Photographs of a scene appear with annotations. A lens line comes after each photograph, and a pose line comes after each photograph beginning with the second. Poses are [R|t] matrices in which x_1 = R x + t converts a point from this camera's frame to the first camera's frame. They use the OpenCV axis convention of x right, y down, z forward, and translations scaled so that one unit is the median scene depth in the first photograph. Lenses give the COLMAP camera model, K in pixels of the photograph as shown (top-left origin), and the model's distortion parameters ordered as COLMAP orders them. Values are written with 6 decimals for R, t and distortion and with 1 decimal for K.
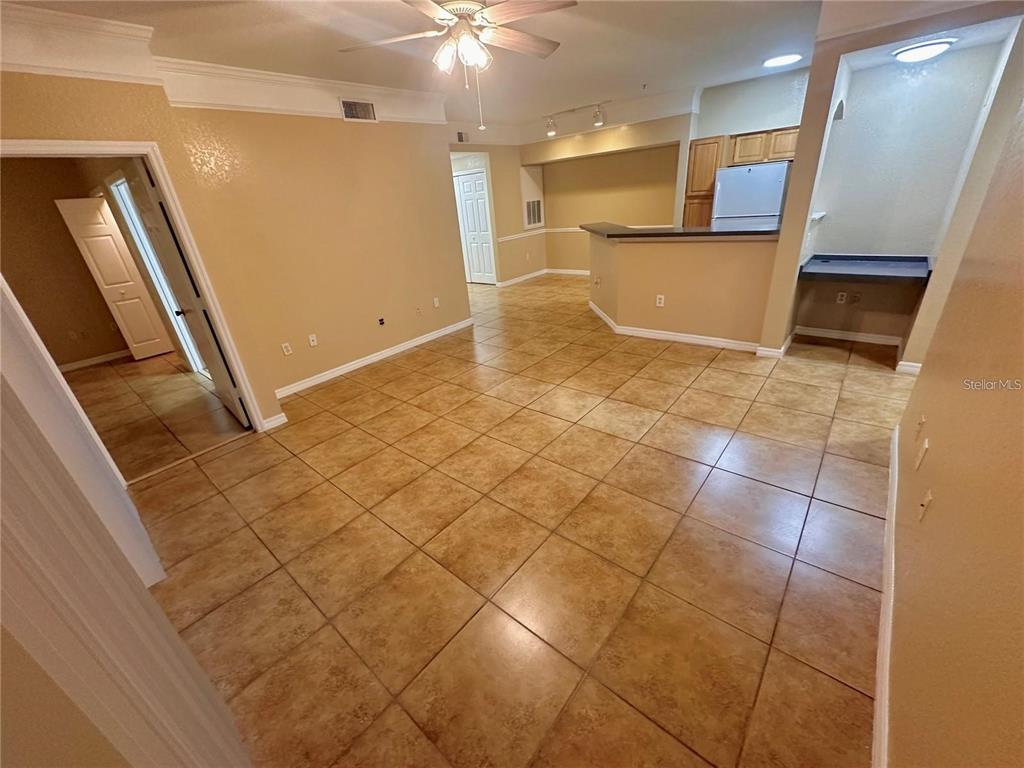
lens RADIAL K [[408.3, 0, 514.3], [0, 408.3, 382.6], [0, 0, 1]] dist [-0.001779, -0.000006]
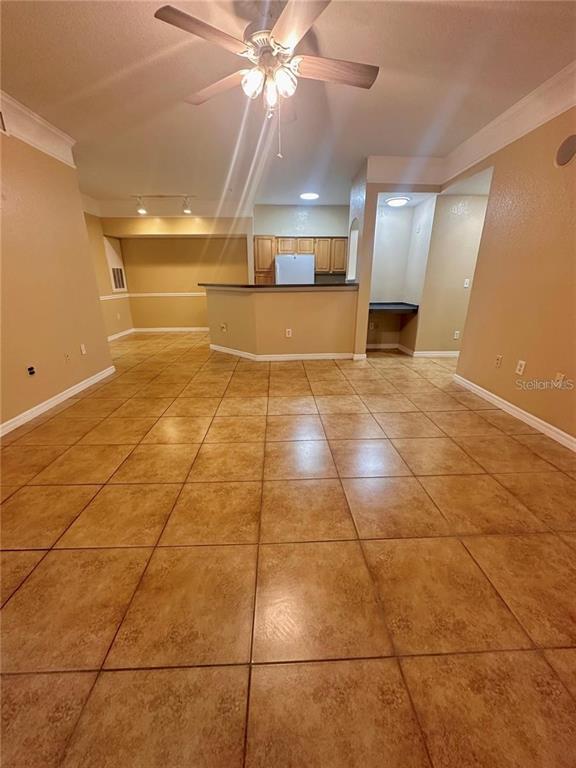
lens RADIAL K [[306.2, 0, 288.0], [0, 306.2, 384.0], [0, 0, 1]] dist [-0.001779, -0.000006]
pose [[0.735357, -0.140500, 0.662955, -0.357134], [0.231255, 0.971576, -0.050604, 0.023643], [-0.637001, 0.190524, 0.746947, 0.231892]]
